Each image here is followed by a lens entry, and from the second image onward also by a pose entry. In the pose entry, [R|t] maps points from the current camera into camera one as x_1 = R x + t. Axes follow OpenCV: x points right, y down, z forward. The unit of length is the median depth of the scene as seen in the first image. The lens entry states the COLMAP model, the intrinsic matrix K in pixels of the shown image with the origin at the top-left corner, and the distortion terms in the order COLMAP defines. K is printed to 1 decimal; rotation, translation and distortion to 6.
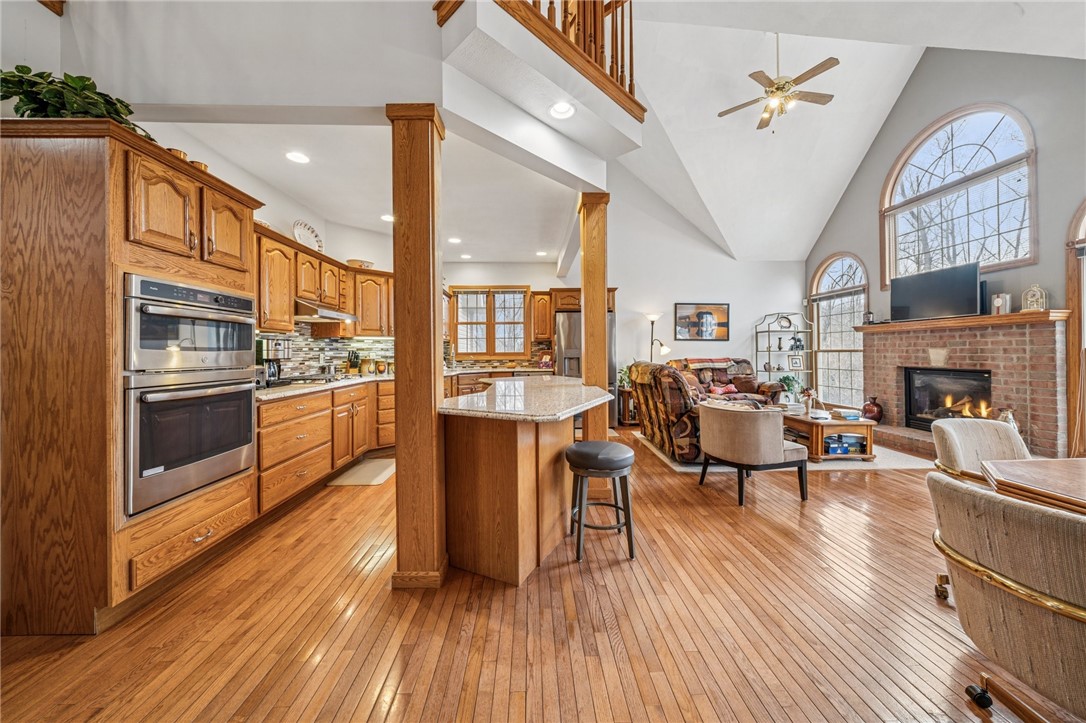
lens RADIAL K [[378.2, 0, 540.1], [0, 378.2, 351.7], [0, 0, 1]] dist [-0.001387, -0.000186]
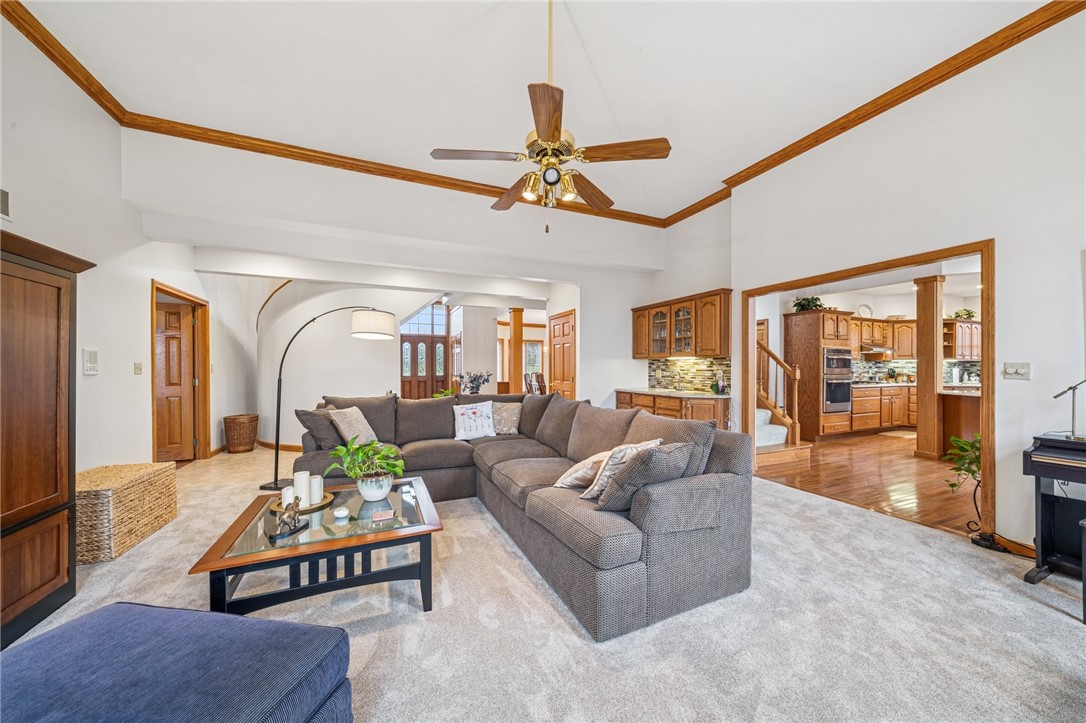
lens RADIAL K [[388.2, 0, 545.1], [0, 388.2, 367.0], [0, 0, 1]] dist [-0.001490, -0.000136]
pose [[0.396316, 0.006226, -0.918093, 0.509618], [-0.005350, 0.999976, 0.004472, -0.007241], [0.918099, 0.003140, 0.396340, -1.165814]]
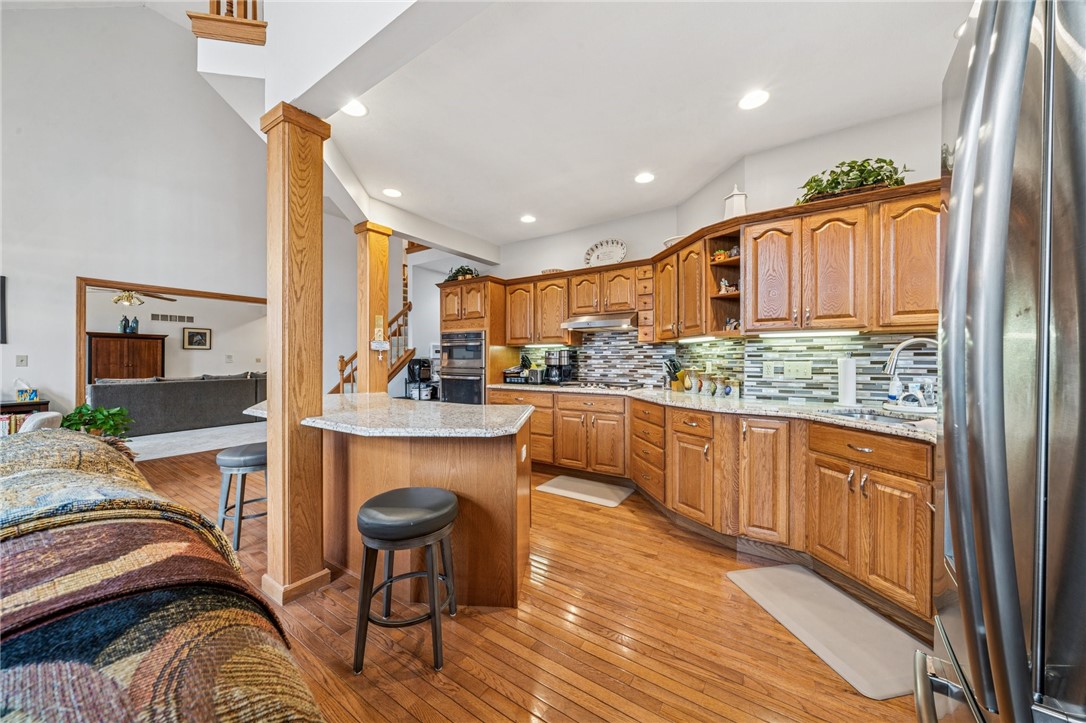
lens RADIAL K [[388.2, 0, 545.1], [0, 388.2, 367.0], [0, 0, 1]] dist [-0.001490, -0.000136]
pose [[-0.582104, 0.019743, -0.812874, 0.329072], [0.001714, 0.999733, 0.023053, -0.003685], [0.813112, 0.012026, -0.581983, 1.296474]]
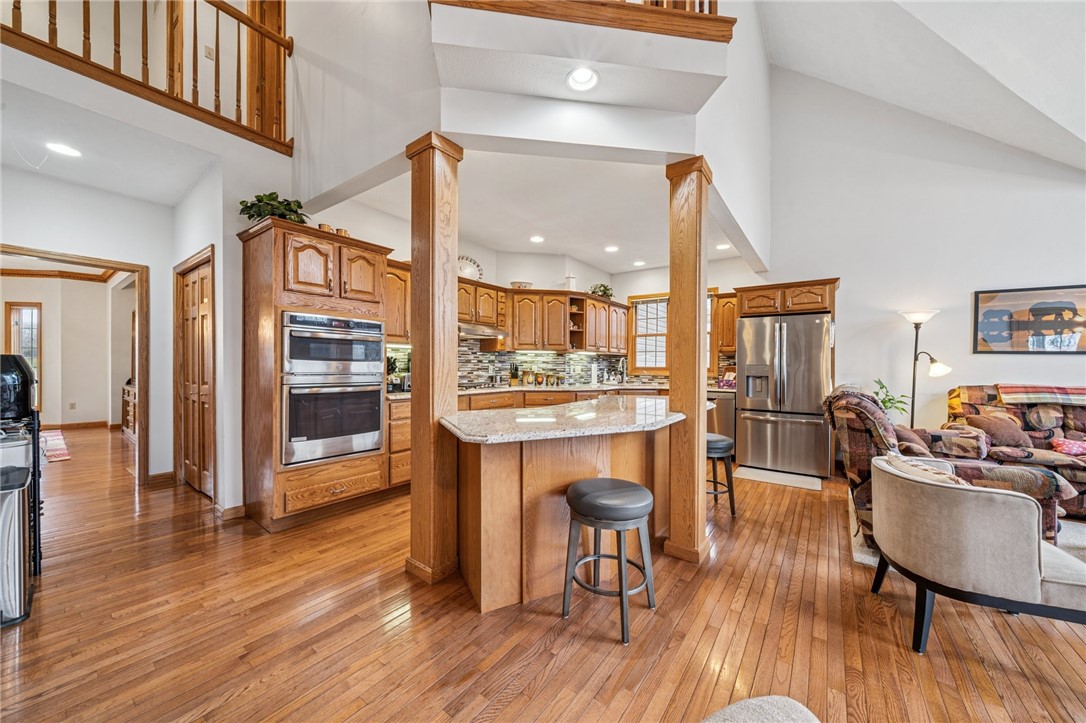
lens RADIAL K [[388.2, 0, 545.1], [0, 388.2, 367.0], [0, 0, 1]] dist [-0.001490, -0.000136]
pose [[0.793199, 0.019915, -0.608637, 0.290482], [-0.017761, 0.999796, 0.009567, -0.003511], [0.608703, 0.003222, 0.793391, 0.144839]]
